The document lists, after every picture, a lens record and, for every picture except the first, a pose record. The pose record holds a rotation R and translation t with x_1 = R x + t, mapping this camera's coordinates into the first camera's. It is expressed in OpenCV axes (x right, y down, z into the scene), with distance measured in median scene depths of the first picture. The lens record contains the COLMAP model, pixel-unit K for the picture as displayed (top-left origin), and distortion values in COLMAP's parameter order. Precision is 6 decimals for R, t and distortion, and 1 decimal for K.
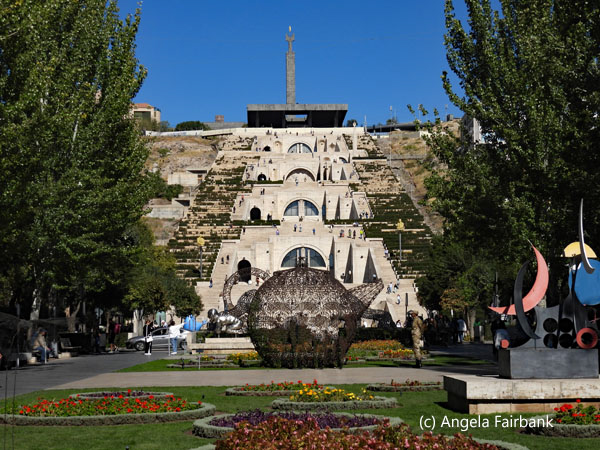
lens RADIAL K [[1224.5, 0, 300.0], [0, 1224.5, 224.3], [0, 0, 1]] dist [-0.756732, 0.000000]
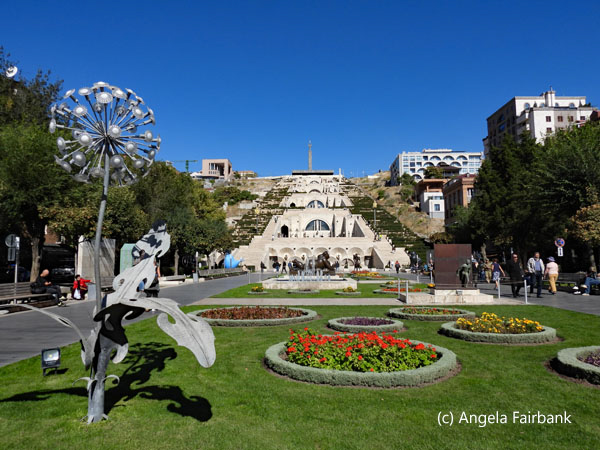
lens RADIAL K [[420.1, 0, 300.4], [0, 420.1, 224.5], [0, 0, 1]] dist [-0.004152, -0.001056]
pose [[0.999576, 0.004692, -0.028750, -0.004221], [-0.004852, 0.999973, -0.005483, 0.026409], [0.028724, 0.005620, 0.999572, 0.326840]]
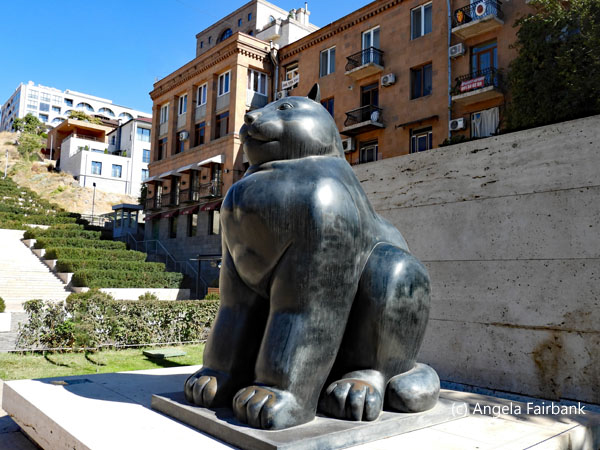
lens RADIAL K [[515.7, 0, 300.6], [0, 515.7, 225.5], [0, 0, 1]] dist [-0.012885, -0.010347]
pose [[0.742427, 0.107034, 0.661321, 0.031899], [-0.093559, 0.994046, -0.055852, 0.040959], [-0.663362, -0.020407, 0.748021, 0.503546]]
